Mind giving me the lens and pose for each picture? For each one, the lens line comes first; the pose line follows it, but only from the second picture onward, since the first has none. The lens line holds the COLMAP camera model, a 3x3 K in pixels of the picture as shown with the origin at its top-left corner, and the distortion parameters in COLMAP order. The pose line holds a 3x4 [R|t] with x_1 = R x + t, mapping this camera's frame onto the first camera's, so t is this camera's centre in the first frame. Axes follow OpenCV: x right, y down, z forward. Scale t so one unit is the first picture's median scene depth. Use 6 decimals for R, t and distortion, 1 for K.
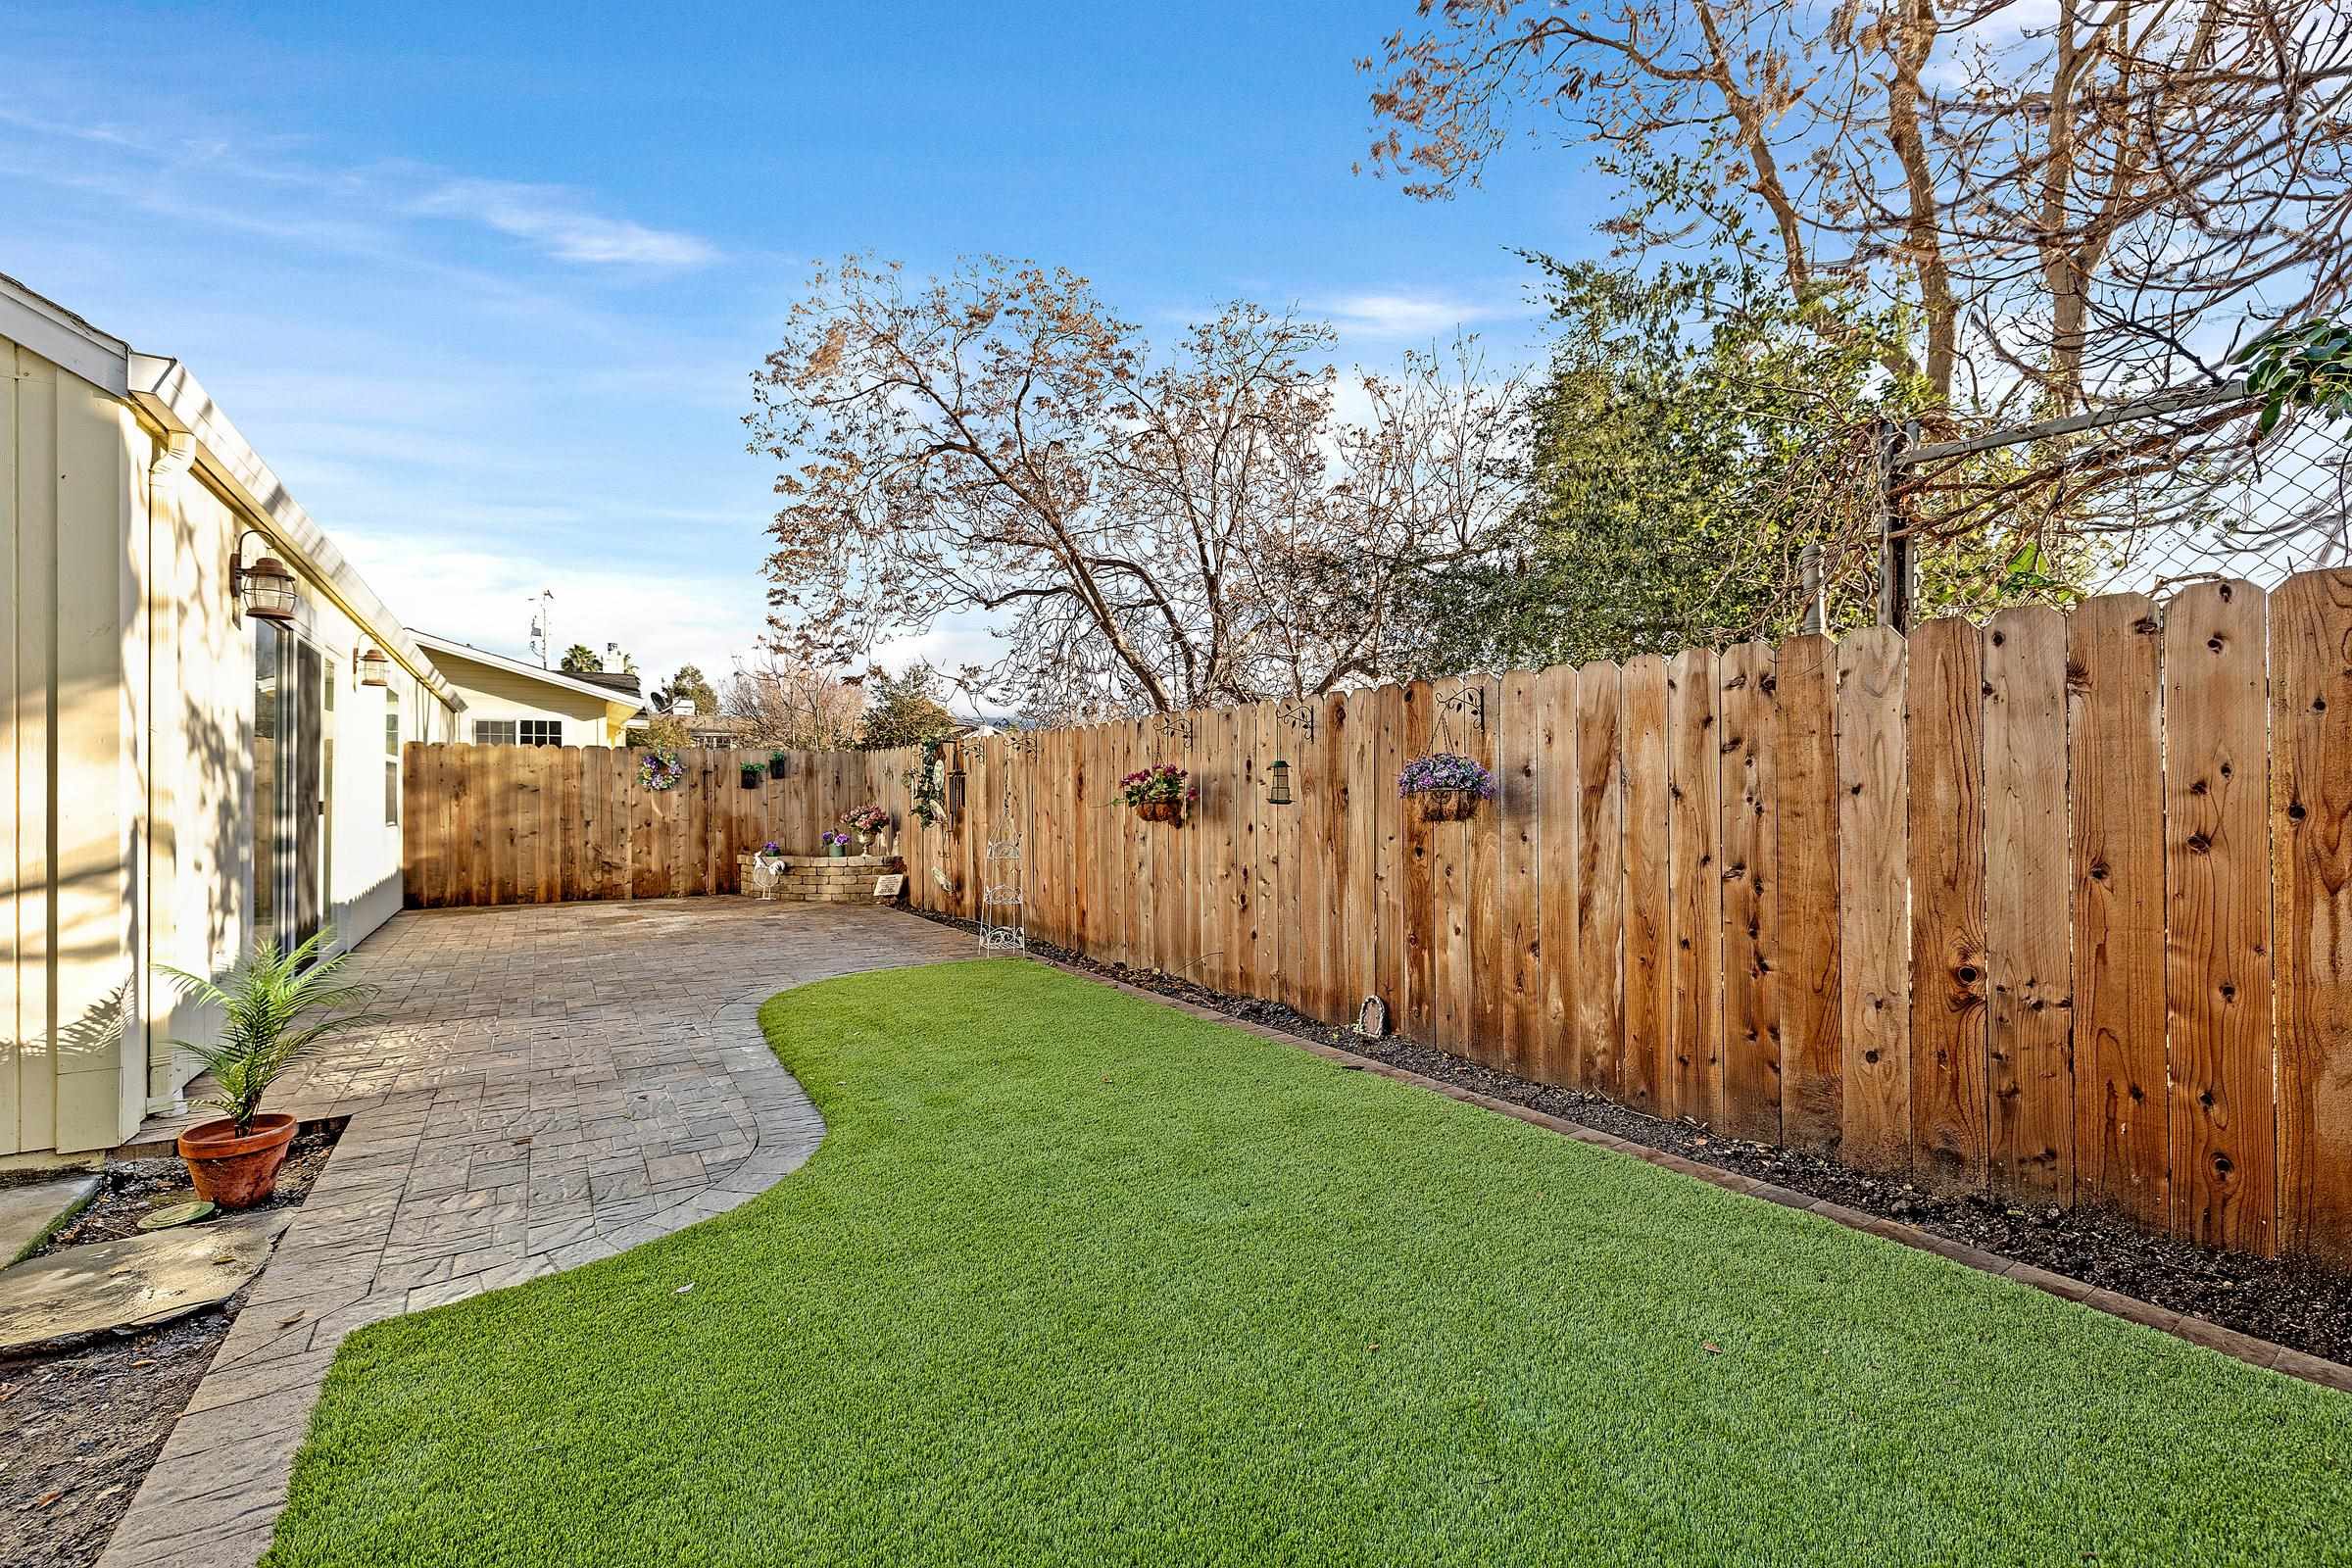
lens RADIAL K [[976.2, 0, 1179.7], [0, 976.2, 778.5], [0, 0, 1]] dist [-0.003297, -0.000012]
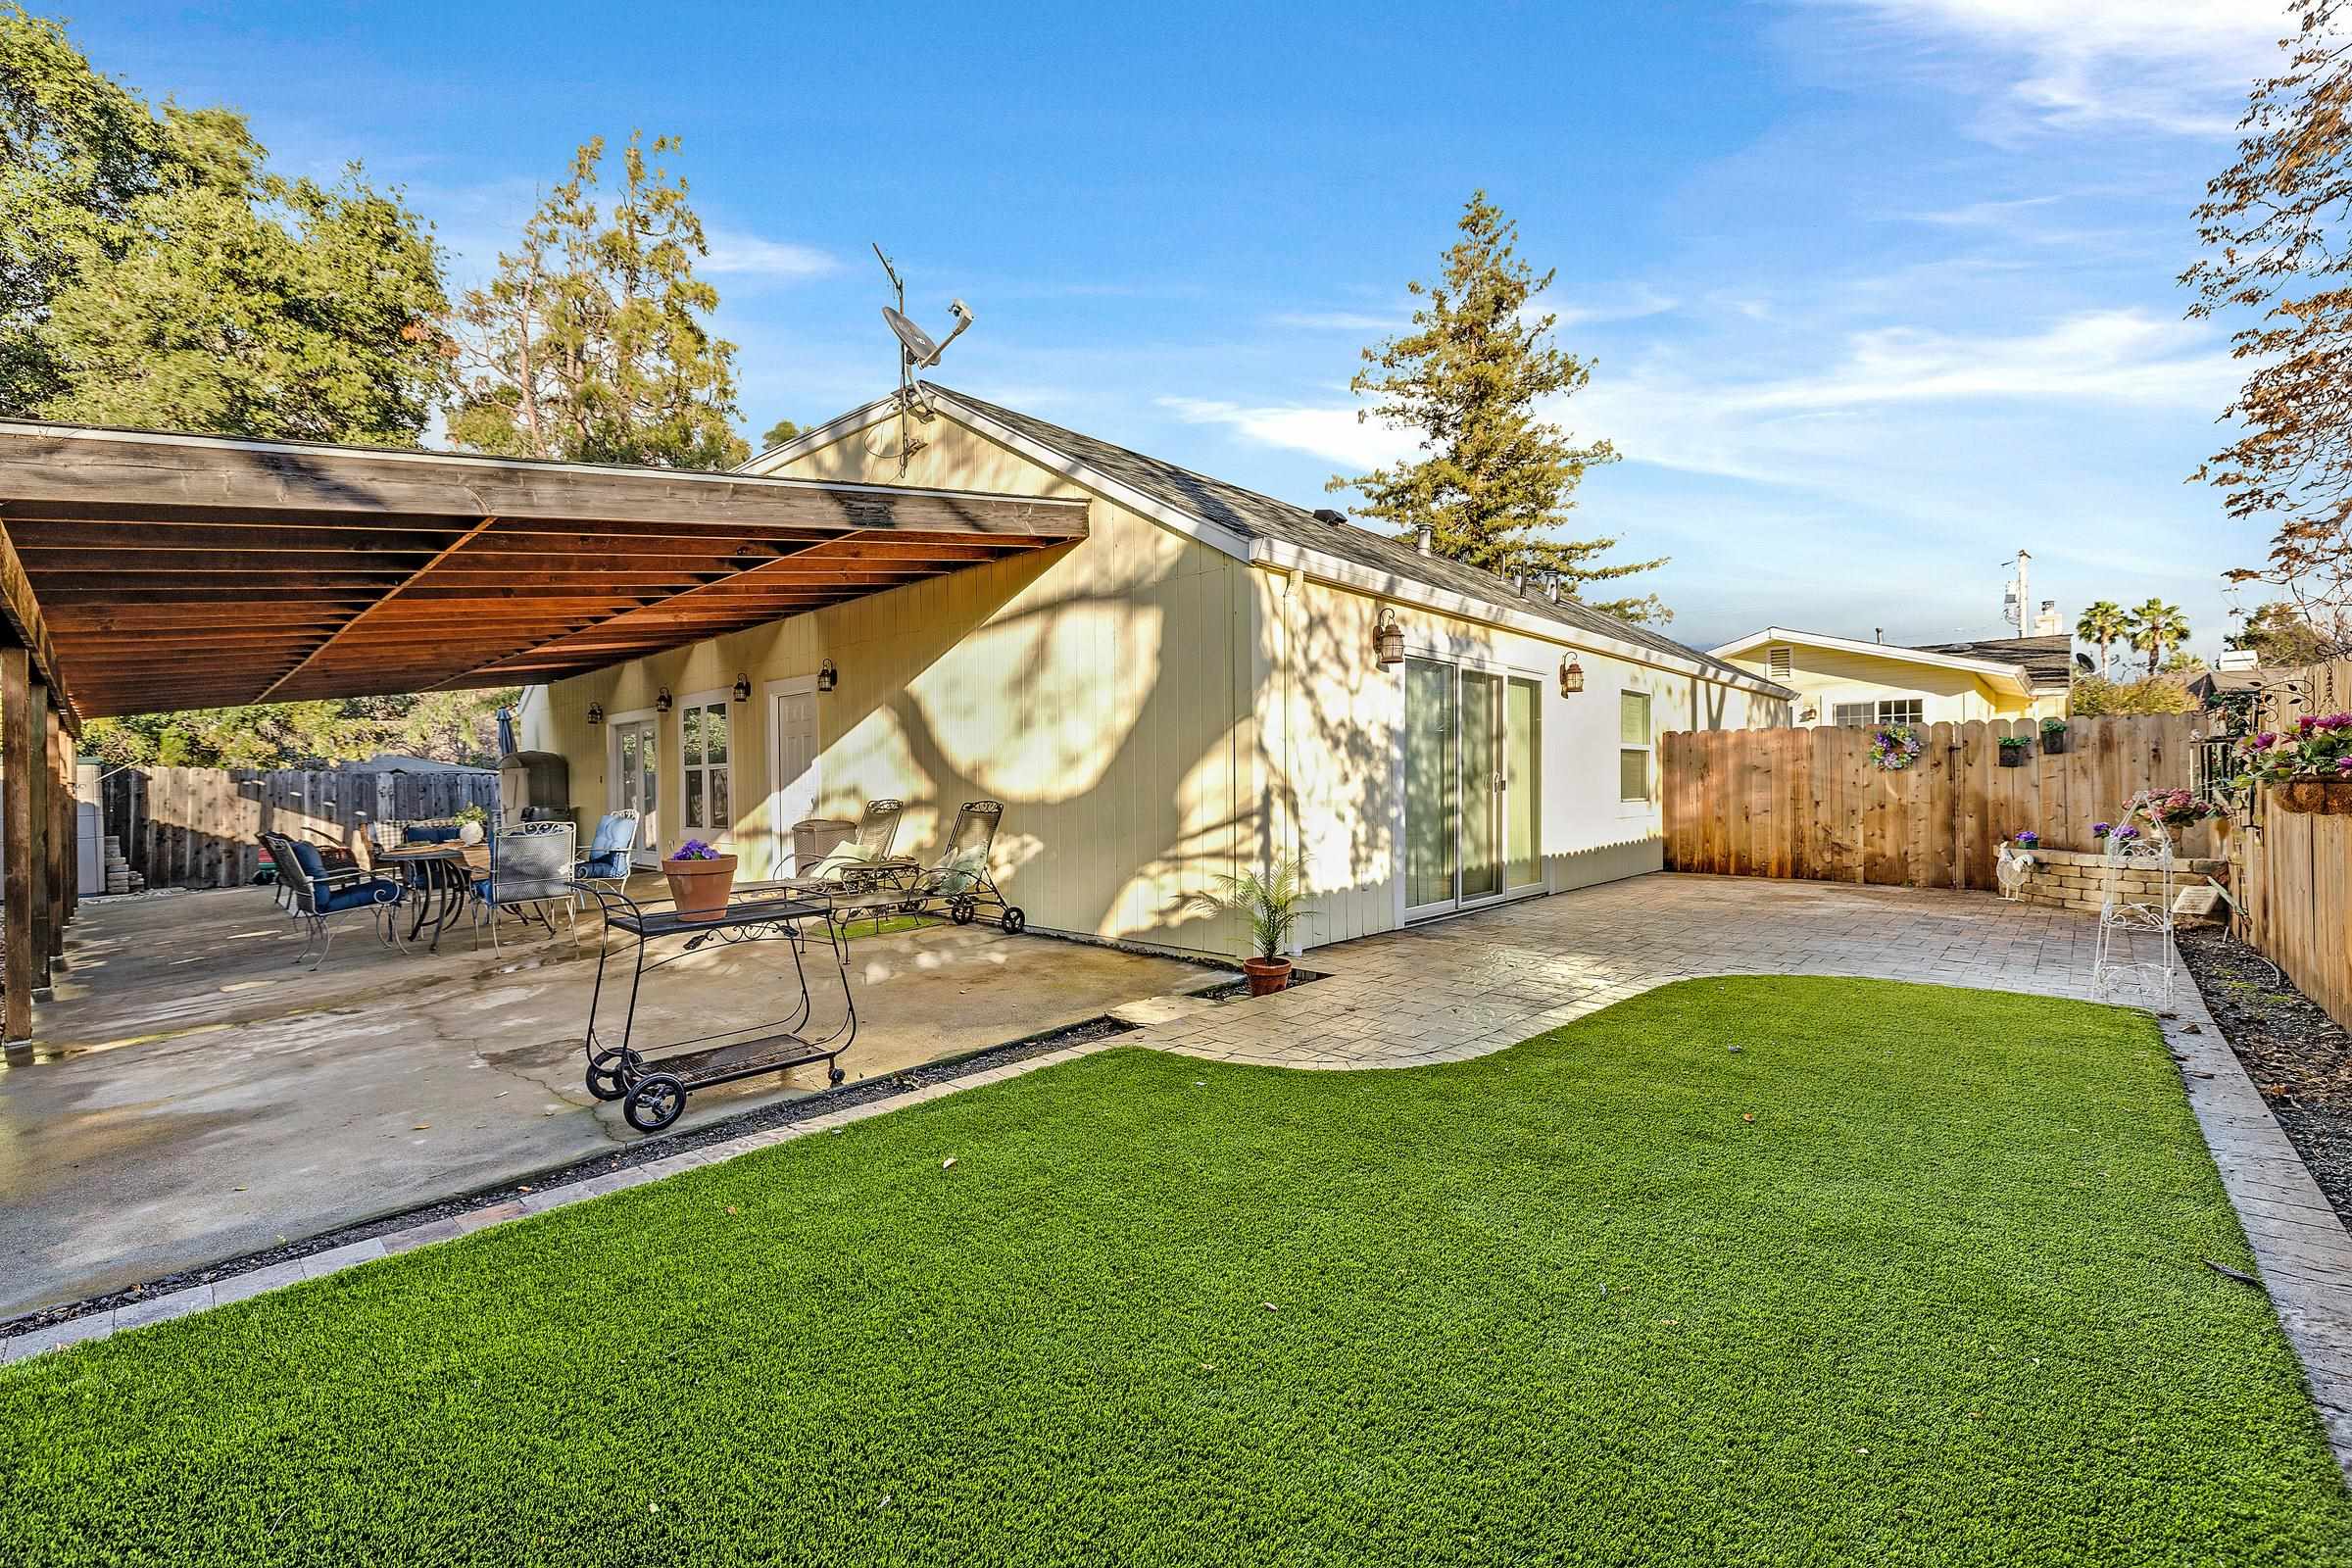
lens RADIAL K [[976.2, 0, 1180.5], [0, 976.2, 795.9], [0, 0, 1]] dist [-0.003297, -0.000012]
pose [[0.265284, 0.014960, -0.964054, 0.184266], [0.018925, 0.999606, 0.020719, 0.004848], [0.963984, -0.023741, 0.264897, 0.101328]]
